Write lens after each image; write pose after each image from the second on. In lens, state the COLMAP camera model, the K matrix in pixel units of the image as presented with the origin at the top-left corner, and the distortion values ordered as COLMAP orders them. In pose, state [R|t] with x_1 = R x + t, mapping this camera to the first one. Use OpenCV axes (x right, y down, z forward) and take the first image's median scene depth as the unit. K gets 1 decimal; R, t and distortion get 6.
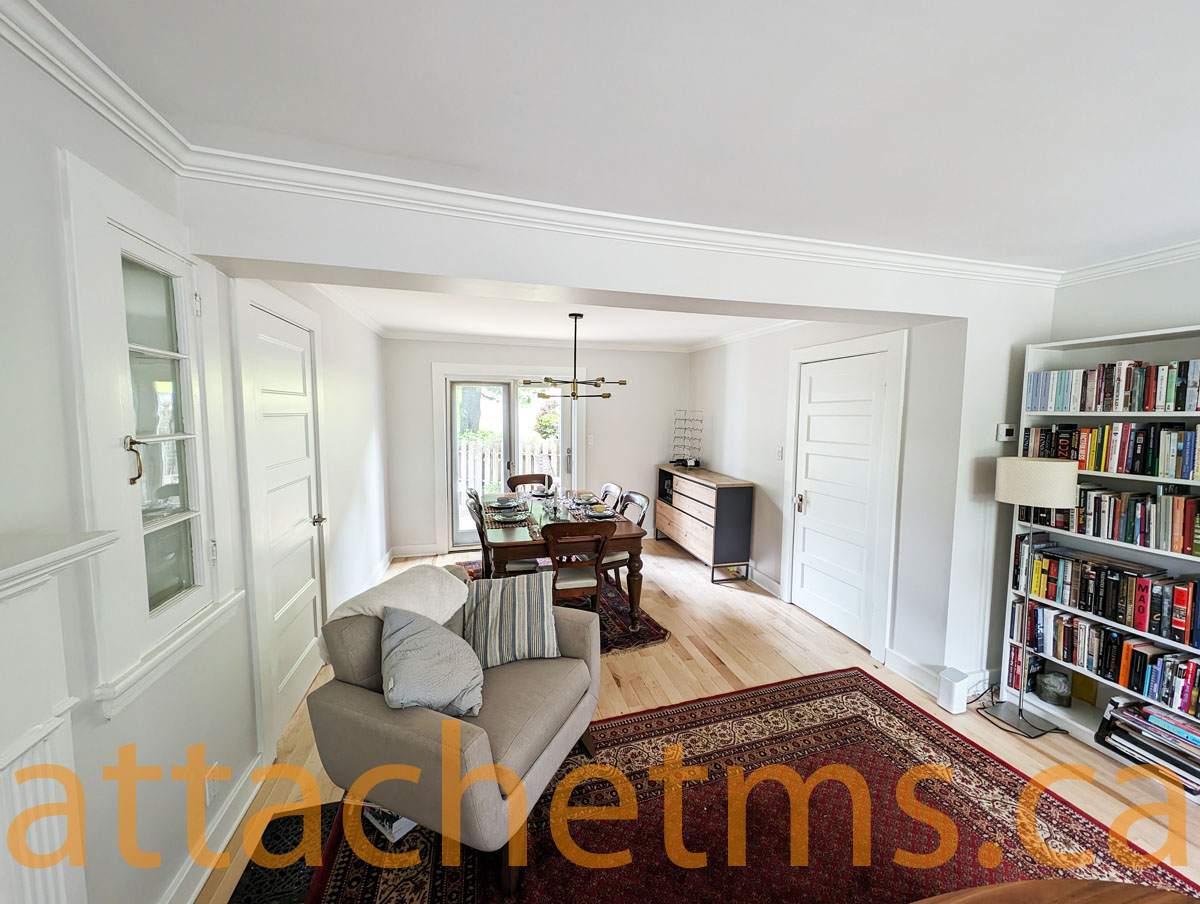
lens RADIAL K [[449.6, 0, 600.0], [0, 449.6, 452.0], [0, 0, 1]] dist [0.006439, -0.000178]
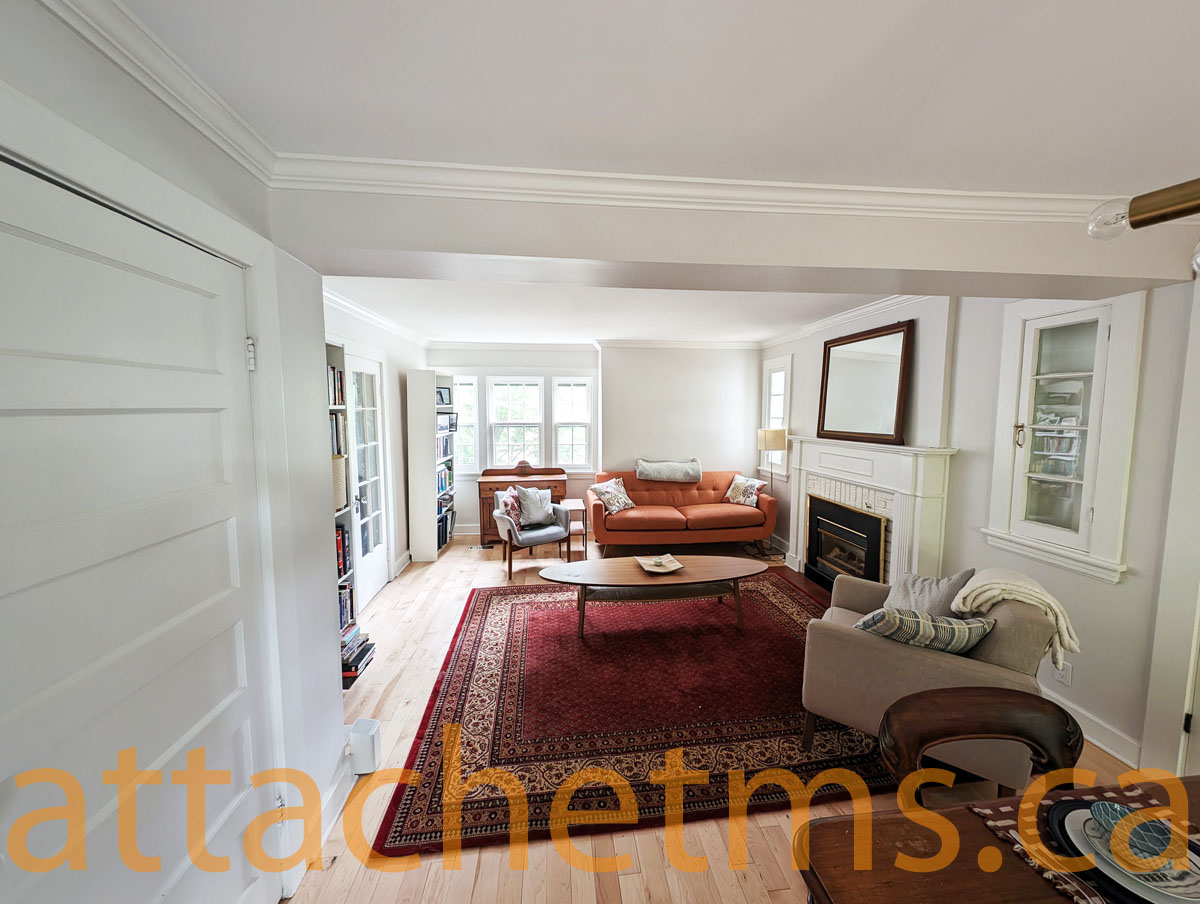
lens RADIAL K [[449.6, 0, 600.0], [0, 449.6, 452.0], [0, 0, 1]] dist [0.006439, -0.000178]
pose [[-0.986165, -0.022283, 0.164262, 0.243655], [0.006921, 0.984525, 0.175109, -0.138119], [-0.165622, 0.173823, -0.970750, 1.654684]]
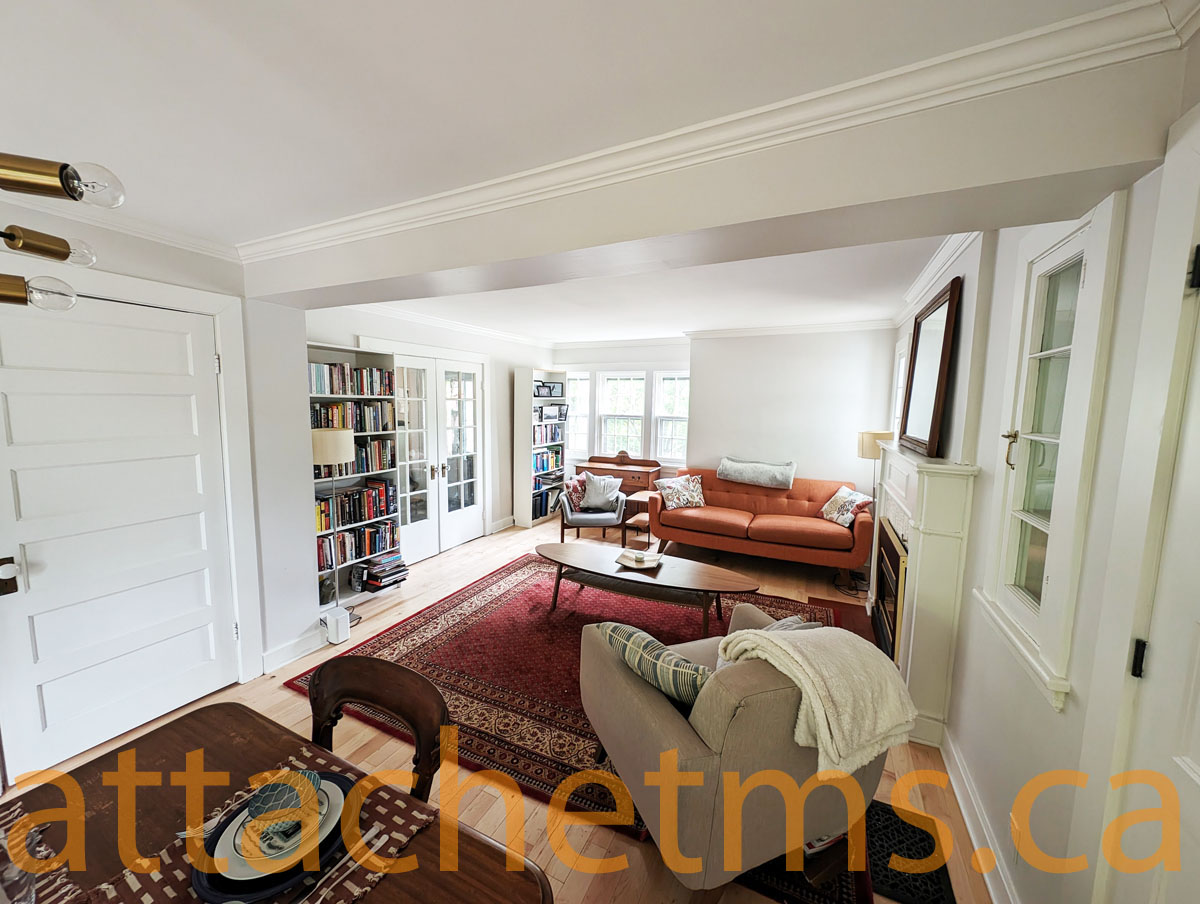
lens RADIAL K [[449.6, 0, 600.0], [0, 449.6, 452.0], [0, 0, 1]] dist [0.006439, -0.000178]
pose [[-0.743480, -0.092211, 0.662370, -0.507443], [0.033558, 0.984057, 0.174661, -0.118721], [-0.667916, 0.152085, -0.728532, 1.361719]]
